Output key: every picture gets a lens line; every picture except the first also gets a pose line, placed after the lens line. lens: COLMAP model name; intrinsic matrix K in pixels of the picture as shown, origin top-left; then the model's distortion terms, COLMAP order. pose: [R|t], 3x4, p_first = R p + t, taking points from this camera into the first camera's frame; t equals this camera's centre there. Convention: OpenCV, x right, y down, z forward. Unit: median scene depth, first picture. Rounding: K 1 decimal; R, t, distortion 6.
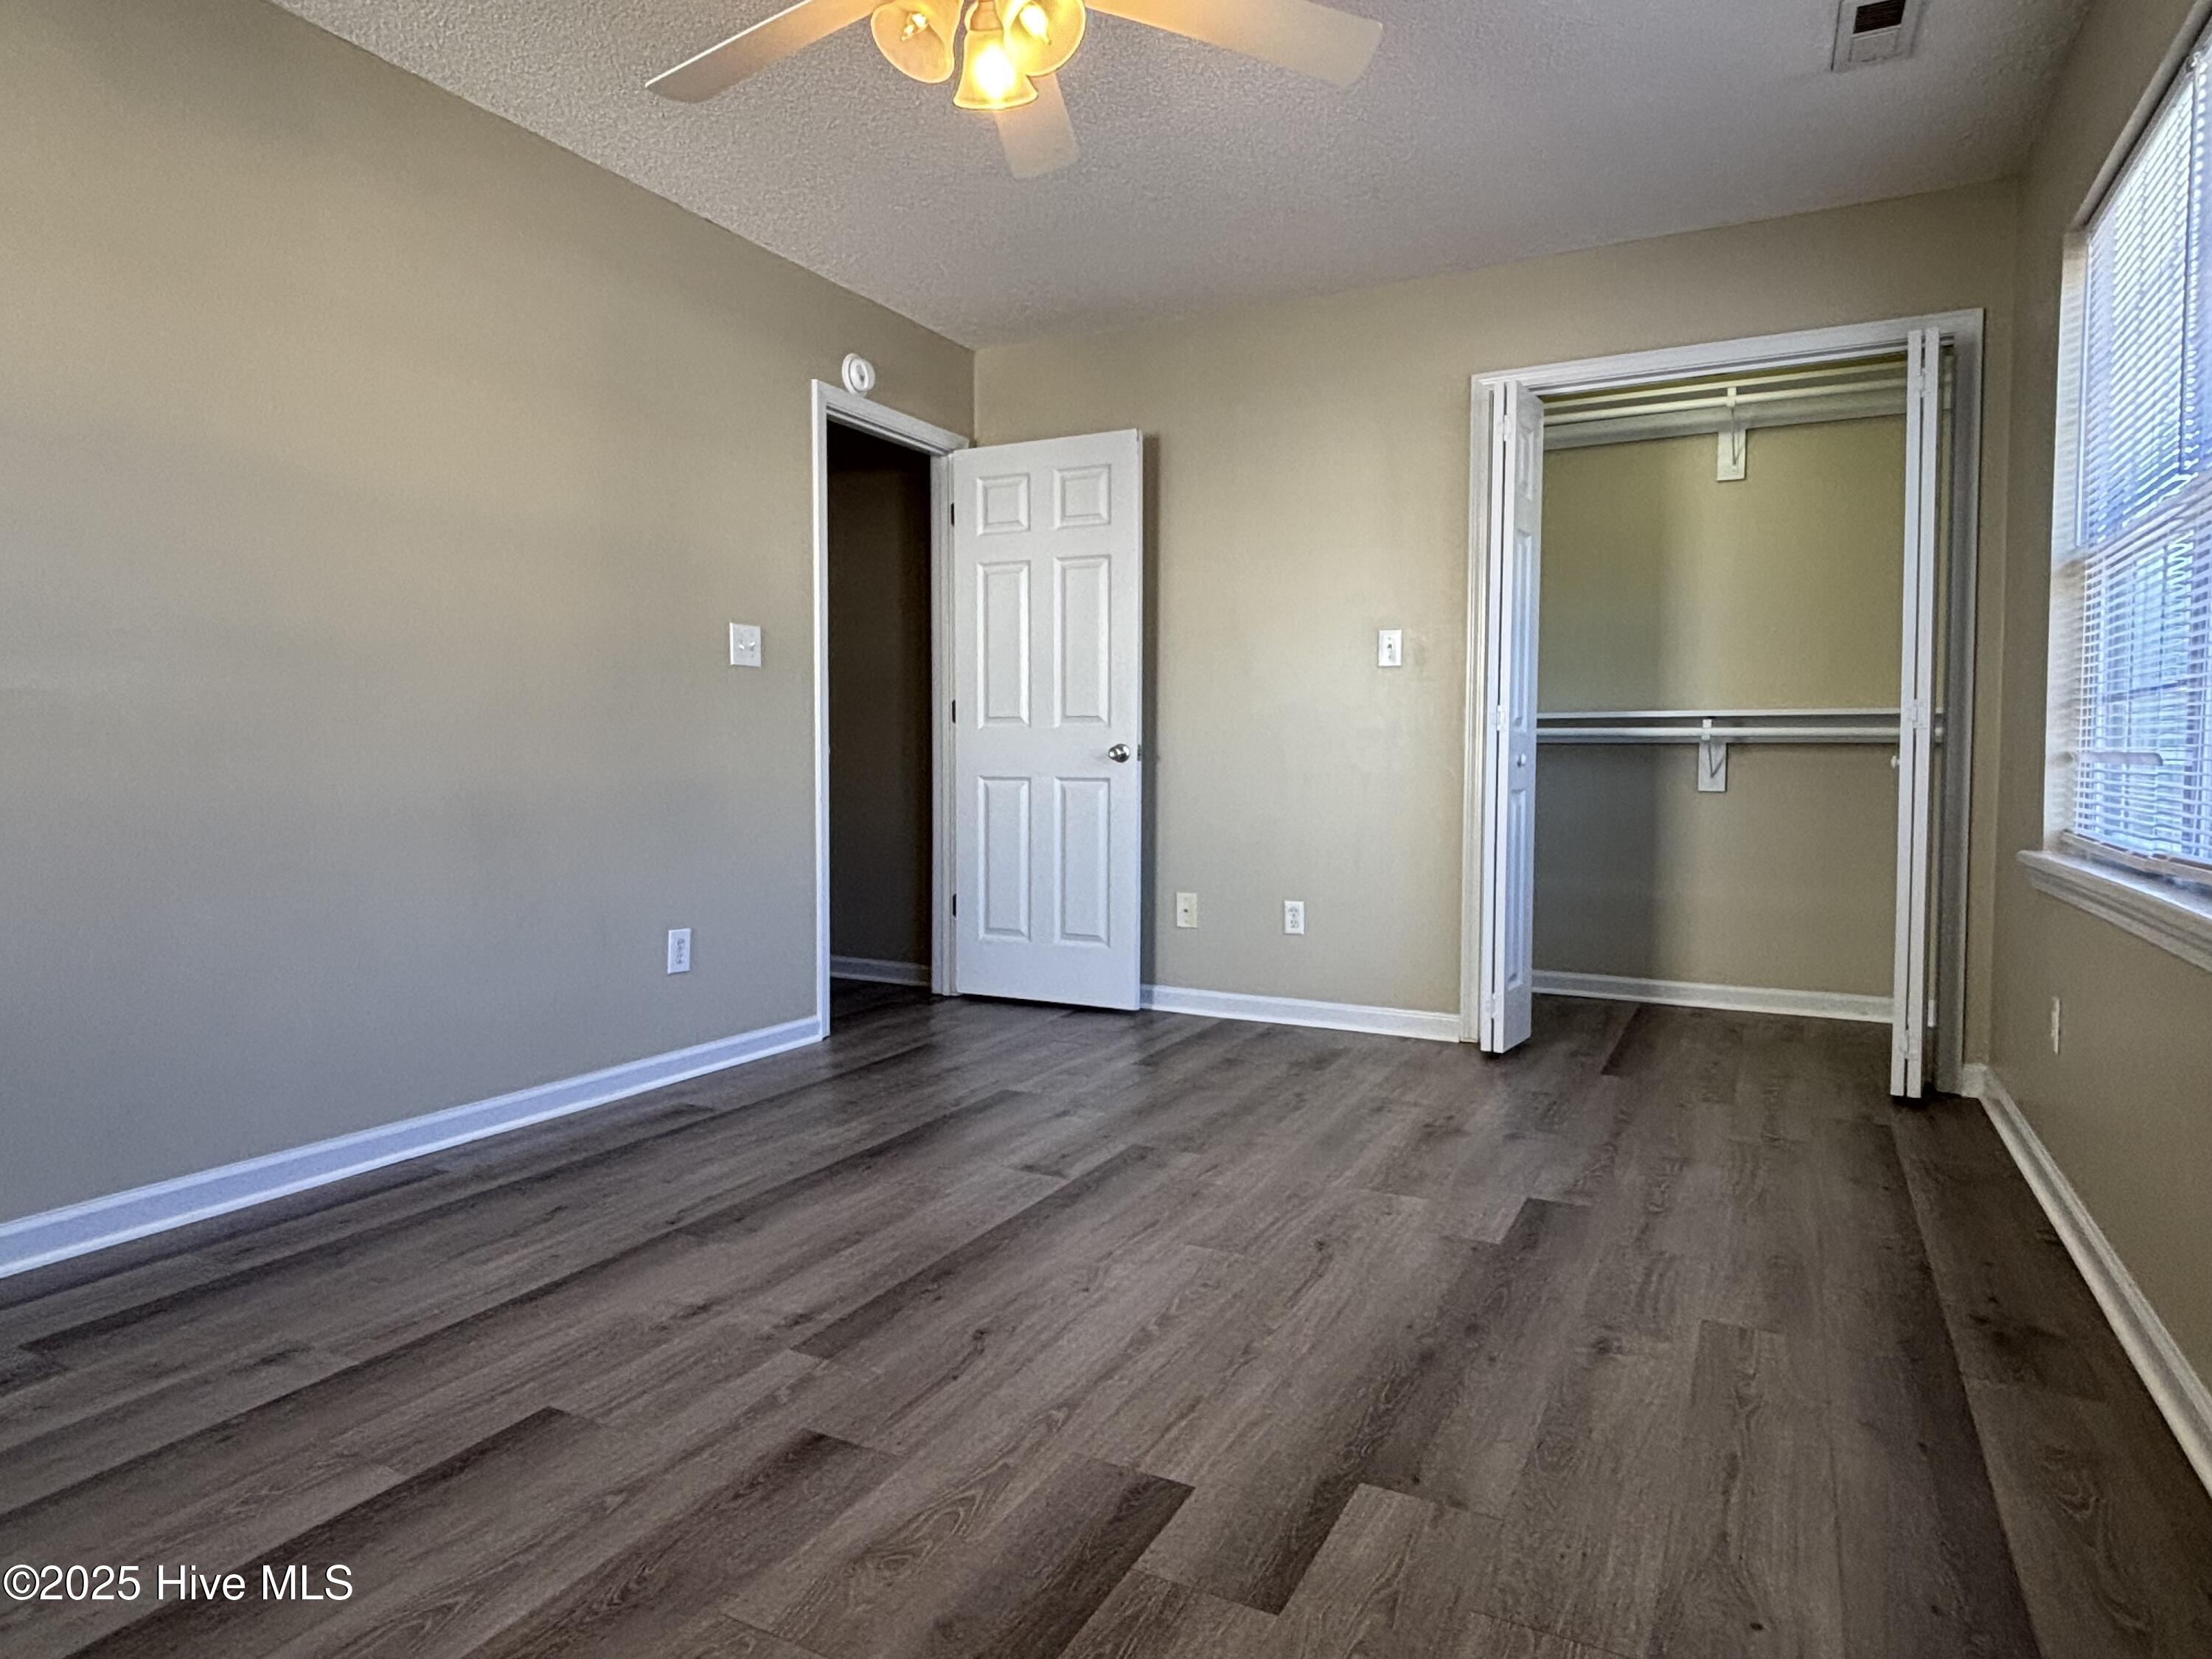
lens RADIAL K [[1293.7, 0, 1106.8], [0, 1293.7, 822.0], [0, 0, 1]] dist [0.005053, 0.000364]
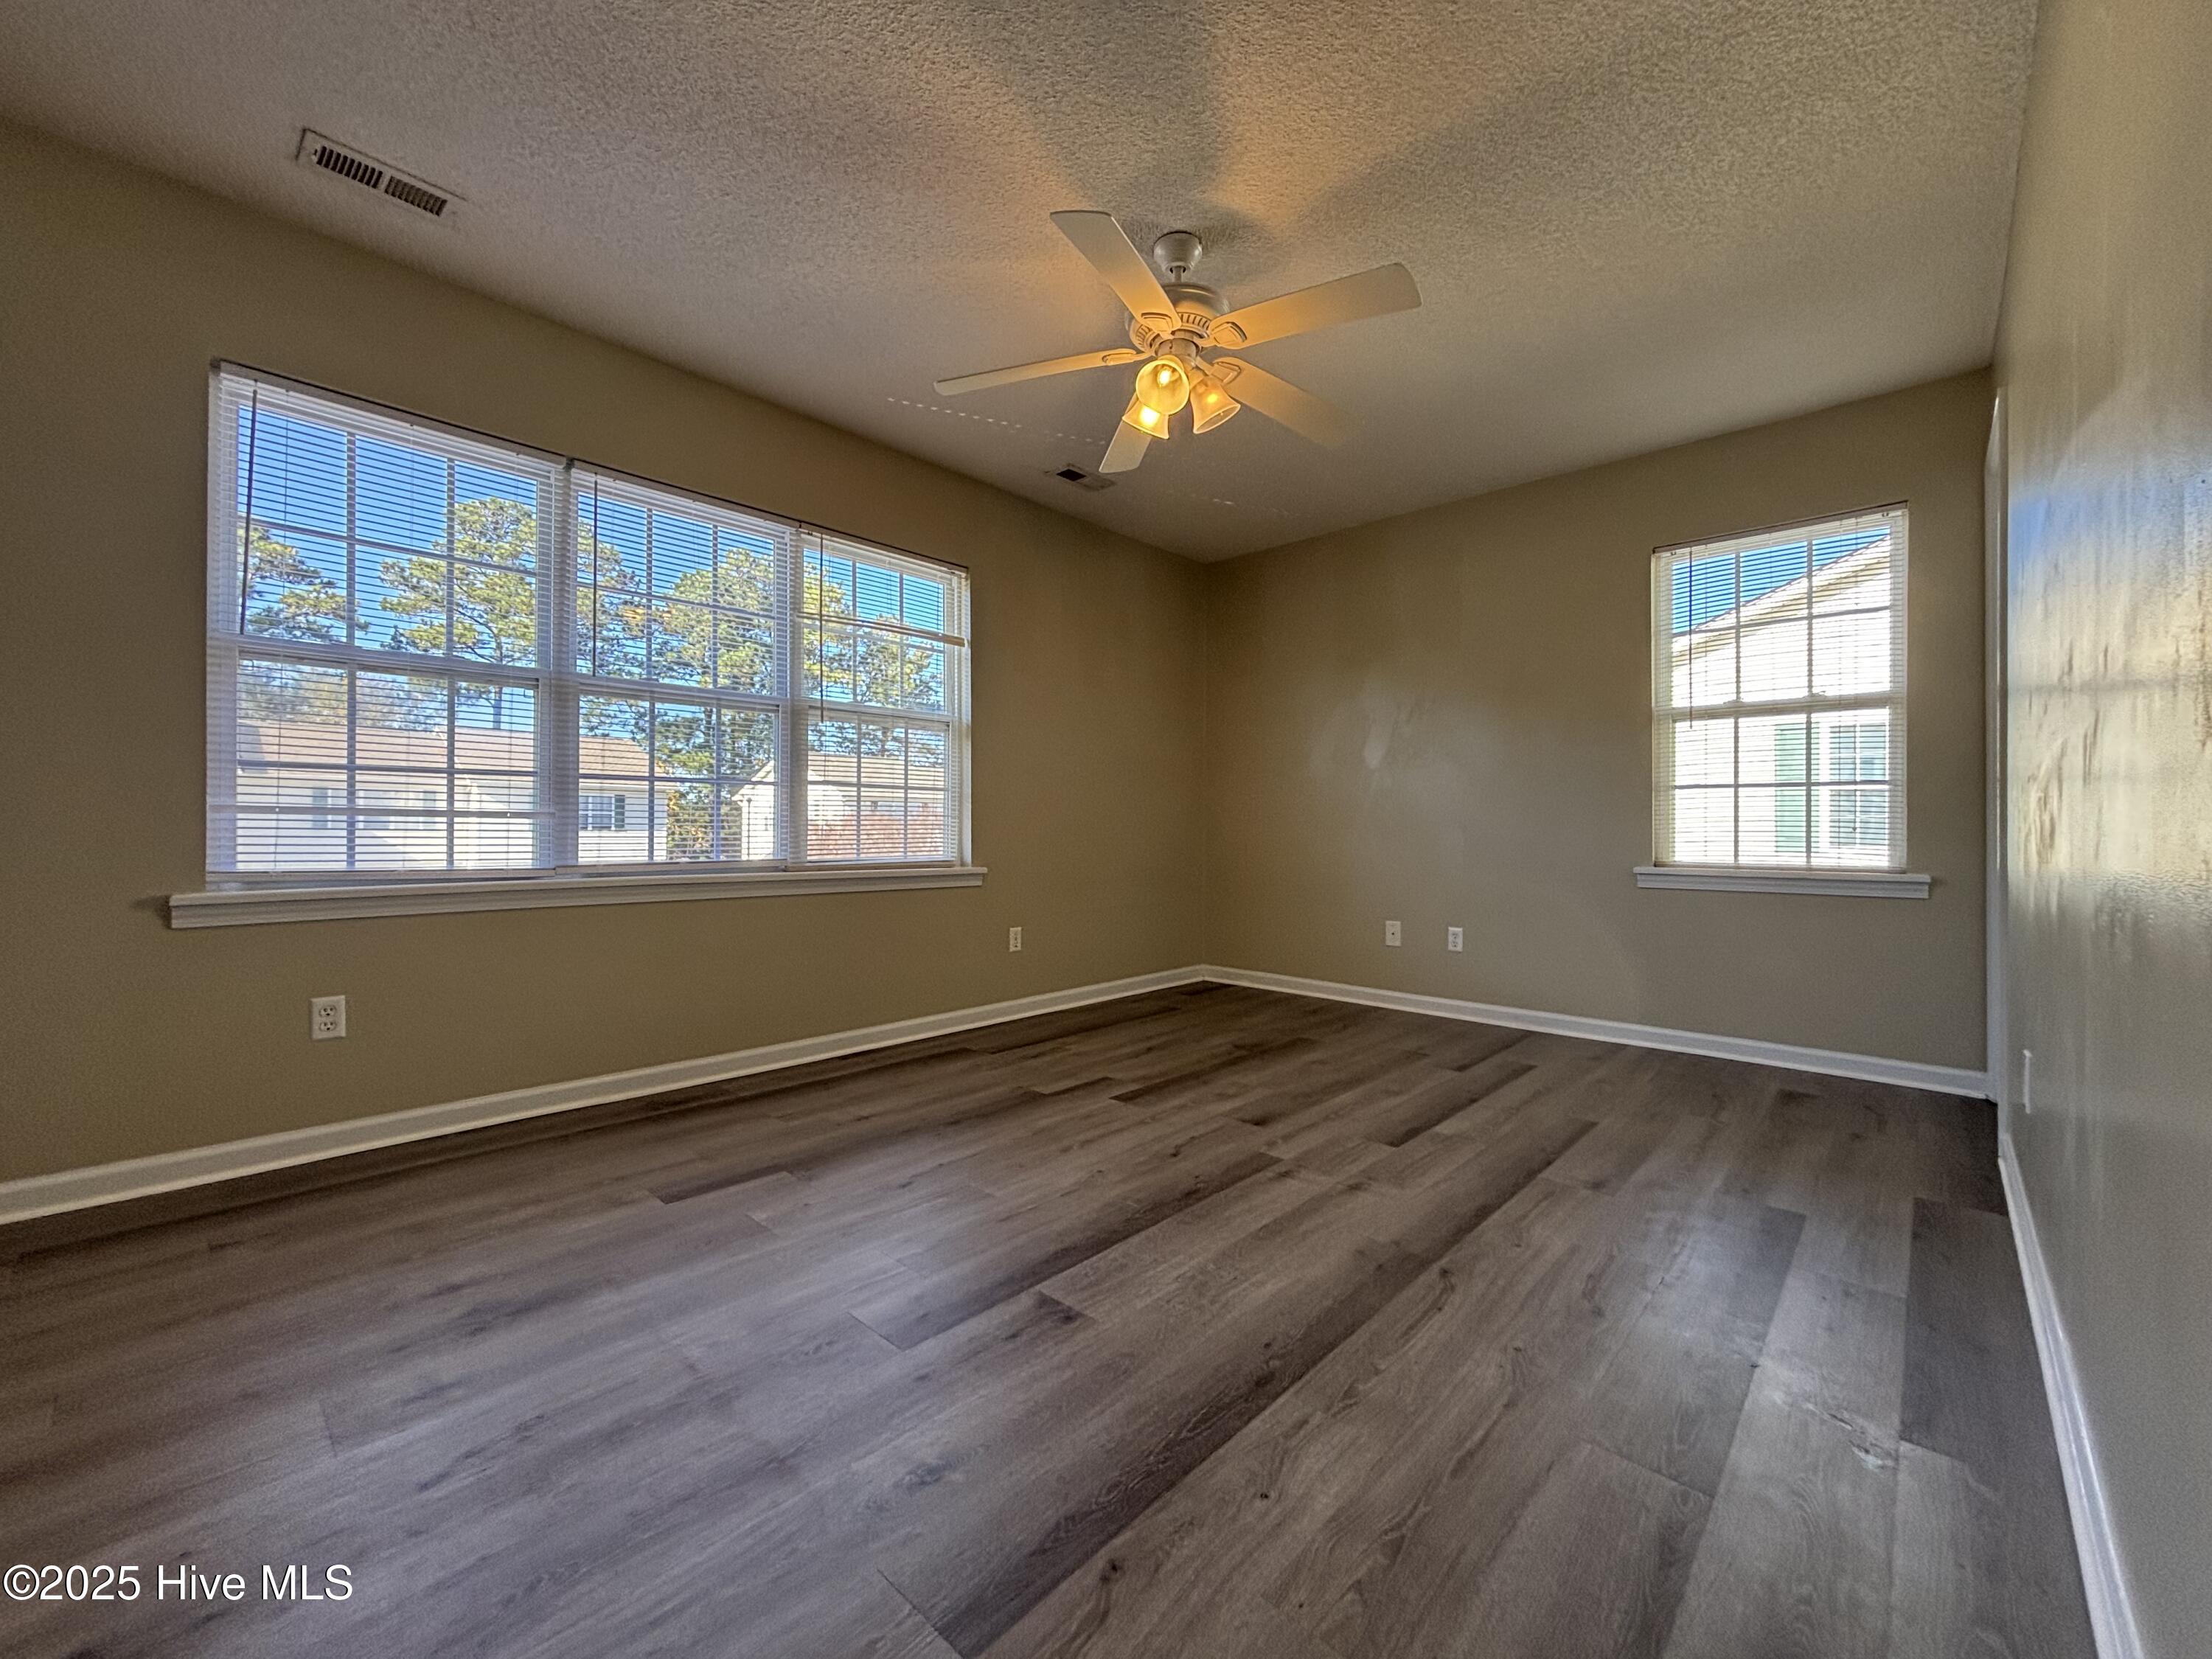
lens RADIAL K [[877.7, 0, 1101.9], [0, 877.7, 831.3], [0, 0, 1]] dist [-0.013132, 0.000112]
pose [[-0.960446, -0.010378, 0.278274, -0.316654], [0.004253, 0.998642, 0.051924, -0.091153], [-0.278435, 0.051054, -0.959097, 2.077063]]
